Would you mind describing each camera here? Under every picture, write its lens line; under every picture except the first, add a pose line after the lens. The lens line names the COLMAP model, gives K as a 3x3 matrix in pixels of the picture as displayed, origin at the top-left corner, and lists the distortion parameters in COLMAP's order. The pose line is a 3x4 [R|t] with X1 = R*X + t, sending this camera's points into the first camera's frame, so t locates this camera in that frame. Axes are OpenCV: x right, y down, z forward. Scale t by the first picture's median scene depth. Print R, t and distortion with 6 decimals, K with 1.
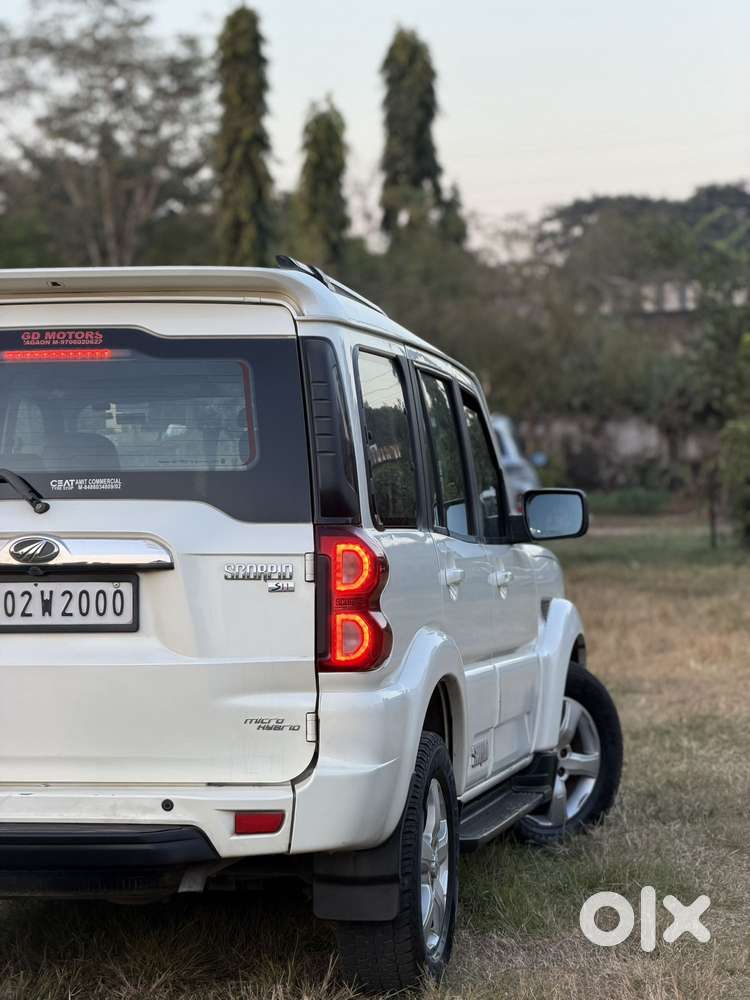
lens RADIAL K [[3002.4, 0, 375.0], [0, 3002.4, 500.0], [0, 0, 1]] dist [0.203613, -0.100510]
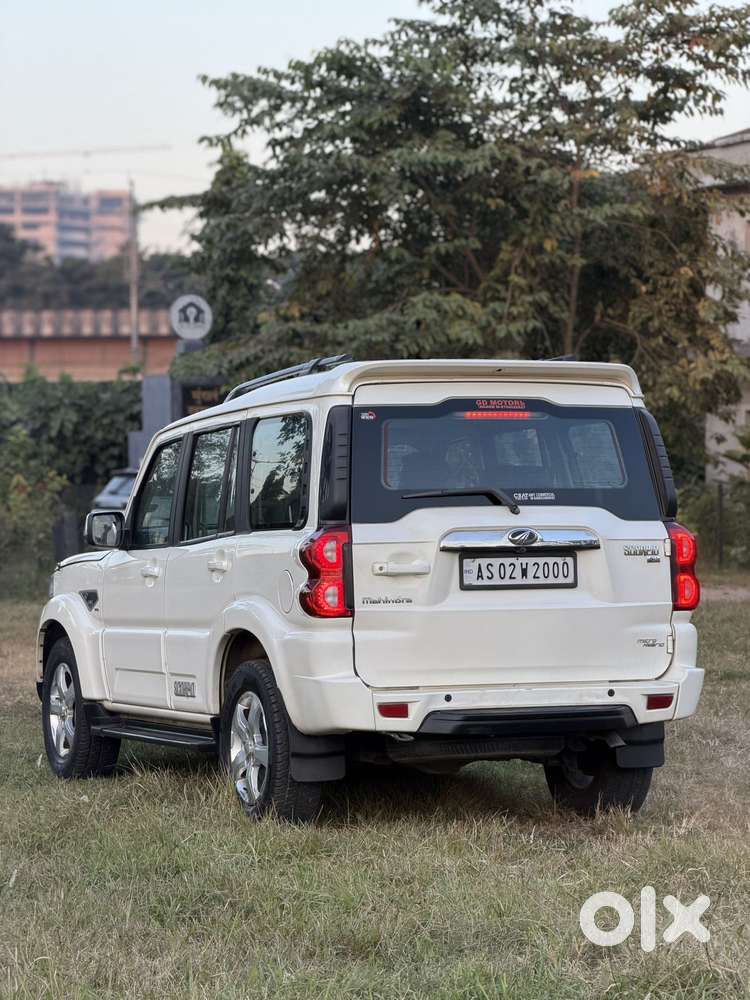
lens RADIAL K [[3002.4, 0, 375.0], [0, 3002.4, 500.0], [0, 0, 1]] dist [0.203613, -0.100510]
pose [[0.836008, 0.007727, 0.548662, -1.052407], [0.004284, 0.999778, -0.020609, 0.029483], [-0.548700, 0.019580, 0.835790, -0.288656]]
